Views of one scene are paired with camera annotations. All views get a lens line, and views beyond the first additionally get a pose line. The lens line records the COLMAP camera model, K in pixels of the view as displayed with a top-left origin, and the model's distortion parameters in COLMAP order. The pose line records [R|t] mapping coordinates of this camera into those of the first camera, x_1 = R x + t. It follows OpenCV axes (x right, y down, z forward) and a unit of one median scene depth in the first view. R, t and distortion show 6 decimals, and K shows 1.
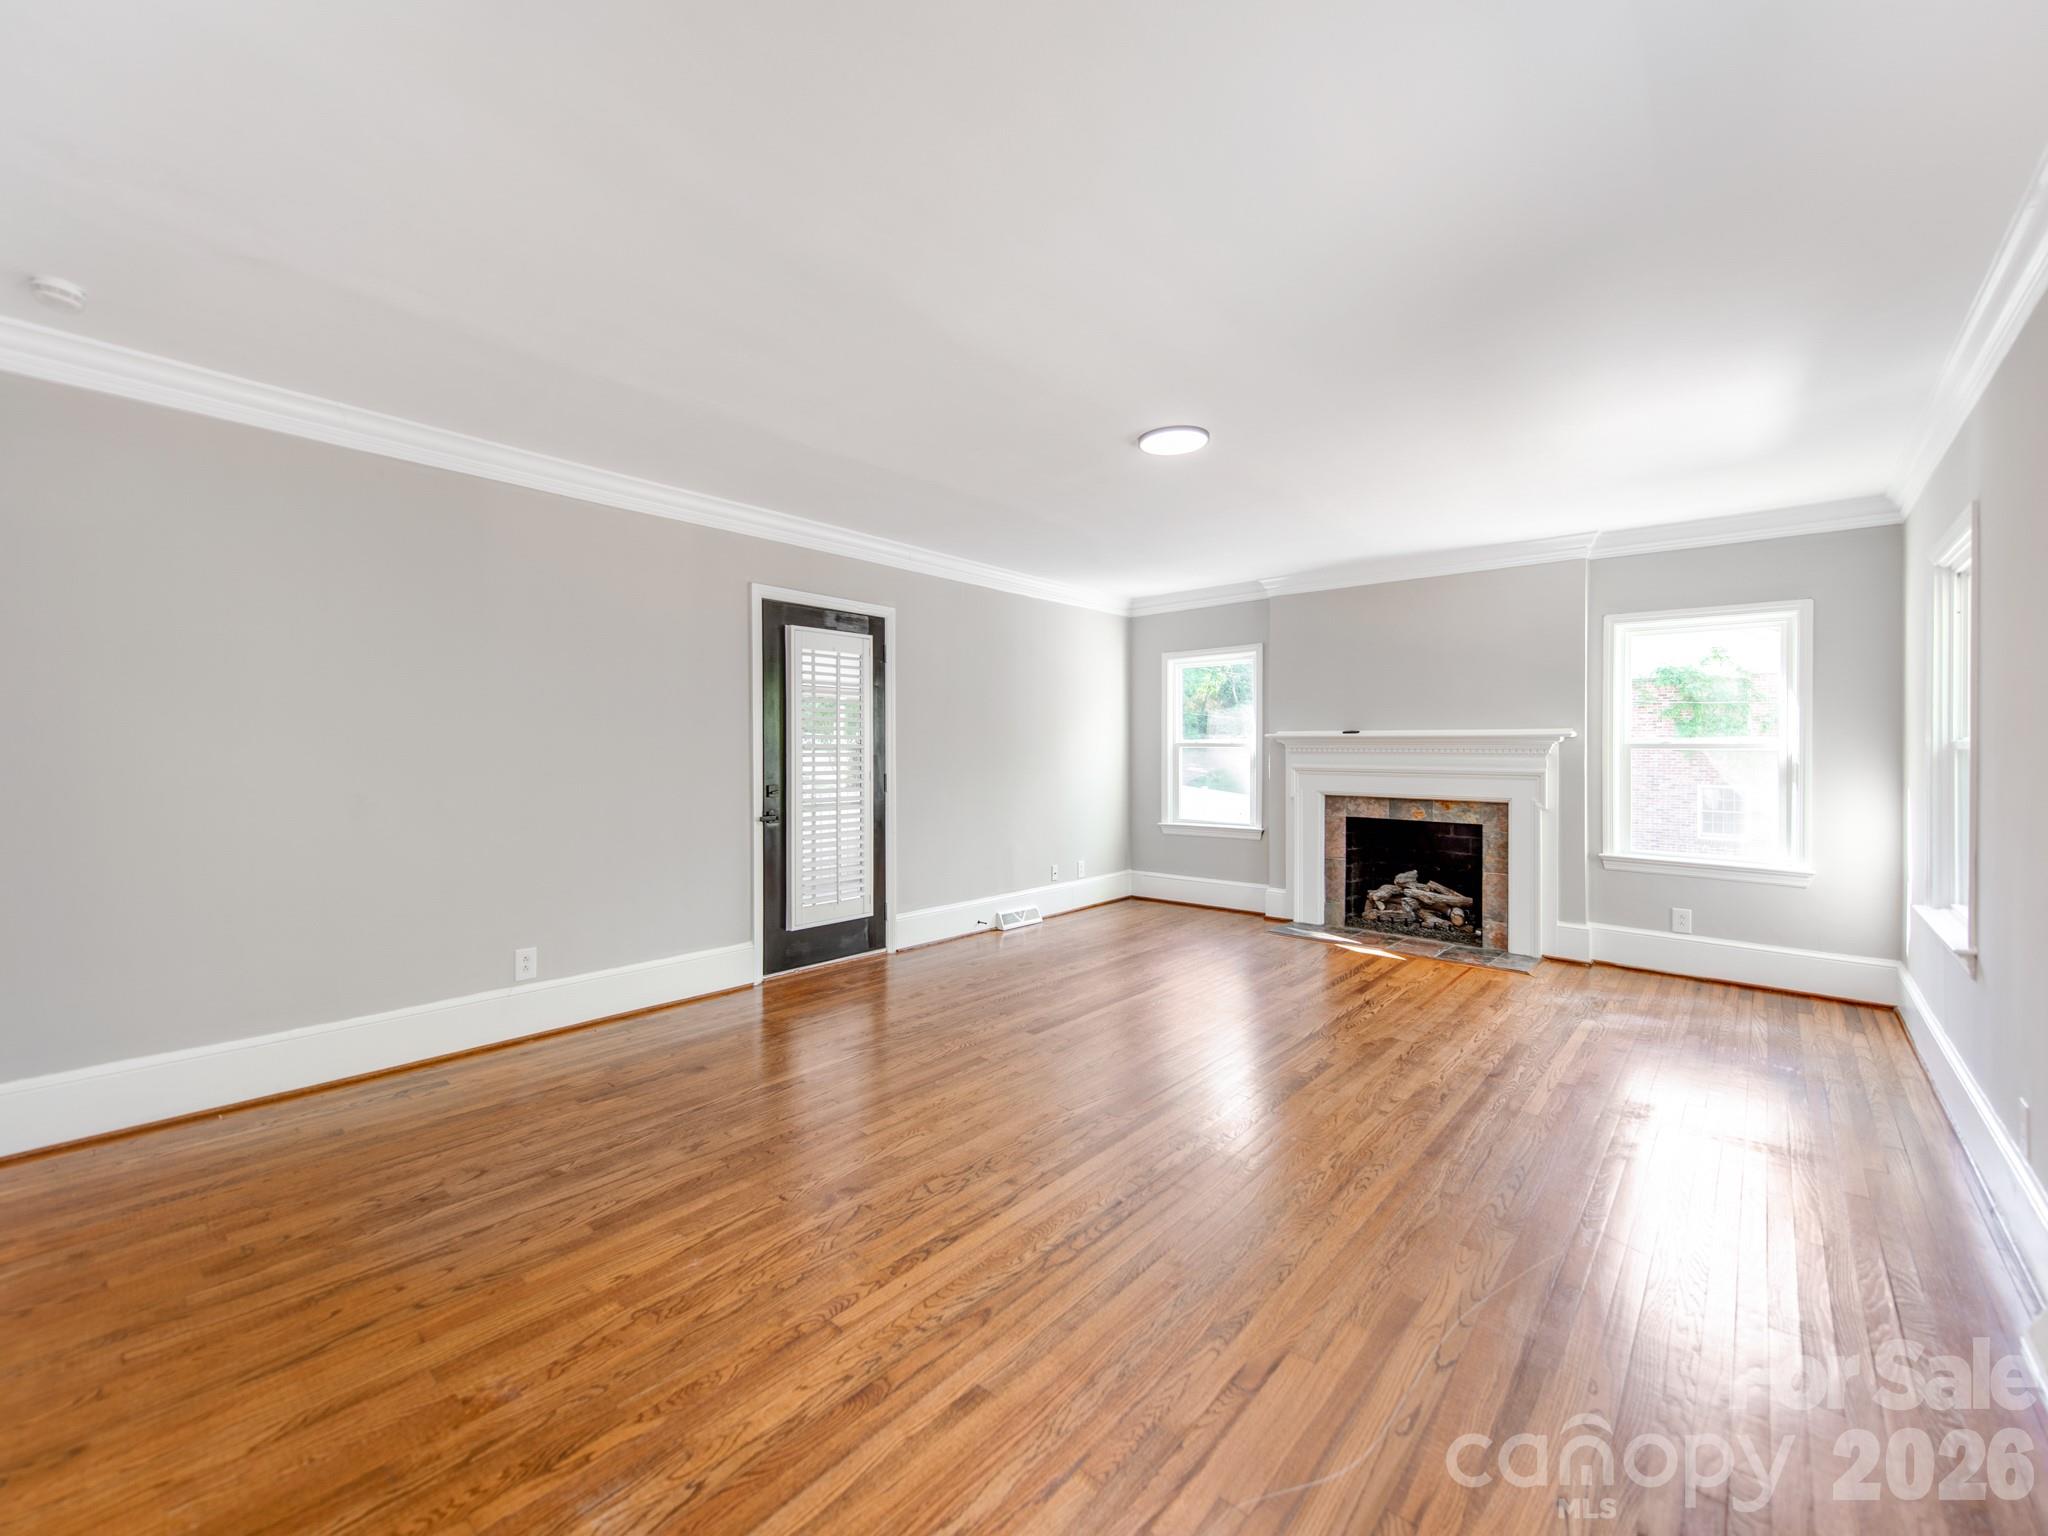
lens RADIAL K [[879.7, 0, 1007.6], [0, 879.7, 760.4], [0, 0, 1]] dist [0.025997, -0.003120]
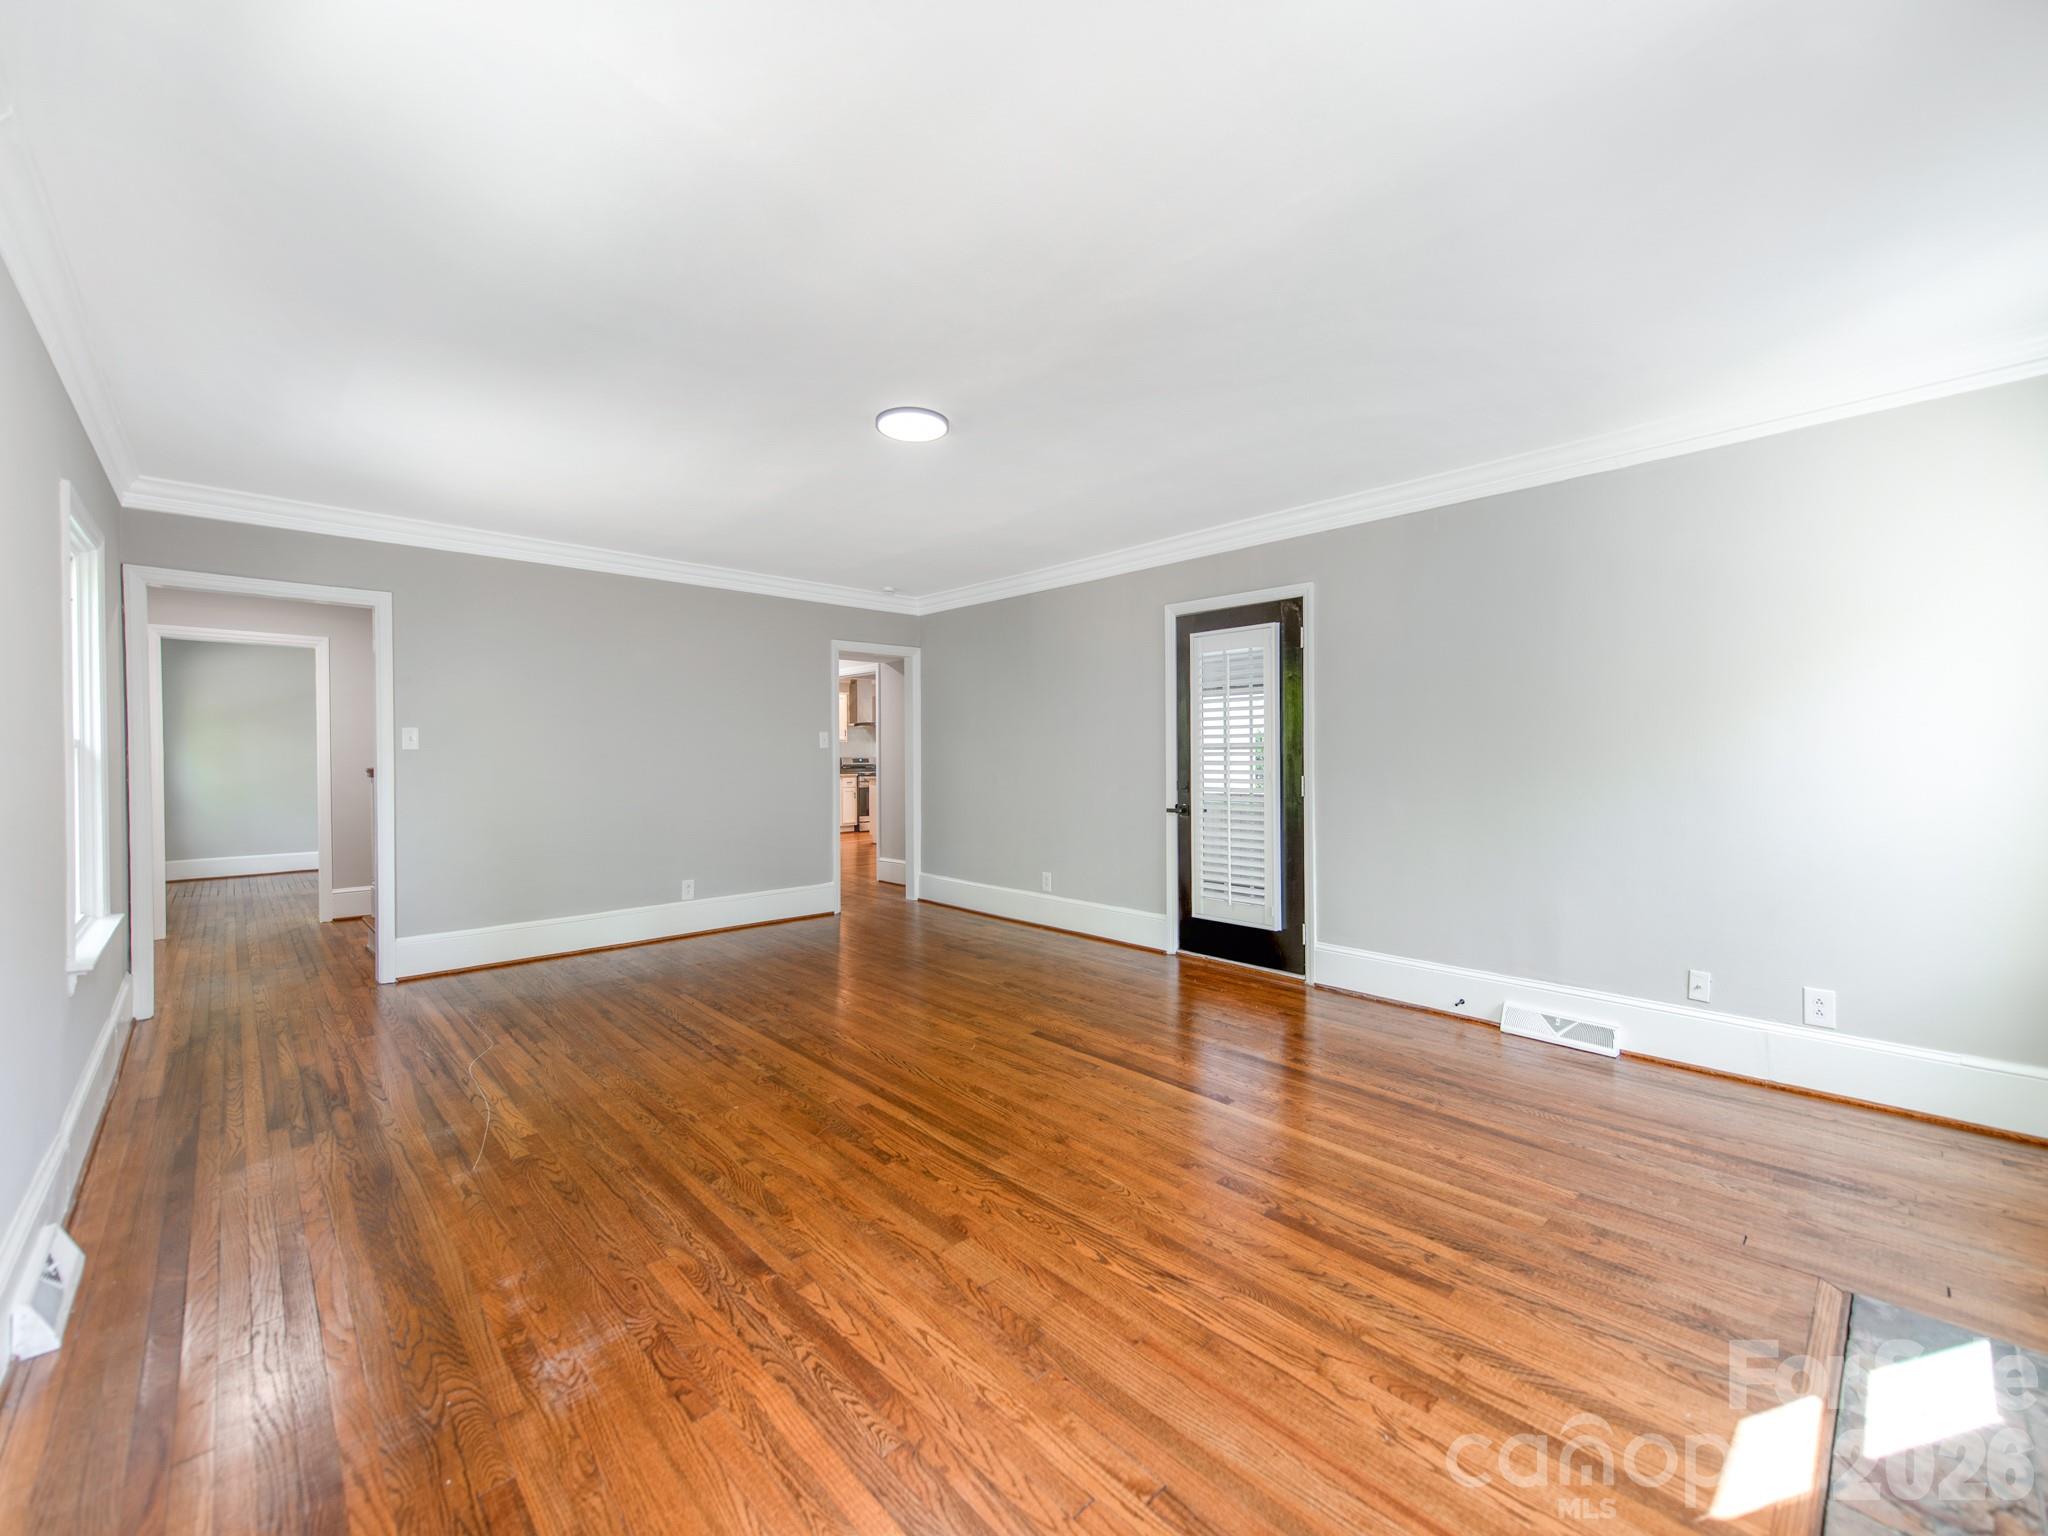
lens RADIAL K [[879.7, 0, 1033.7], [0, 879.7, 762.7], [0, 0, 1]] dist [0.025997, -0.003120]
pose [[-0.133422, 0.009417, -0.991015, 0.776256], [-0.007250, 0.999919, 0.010478, -0.004788], [0.991033, 0.008583, -0.133342, 0.867535]]
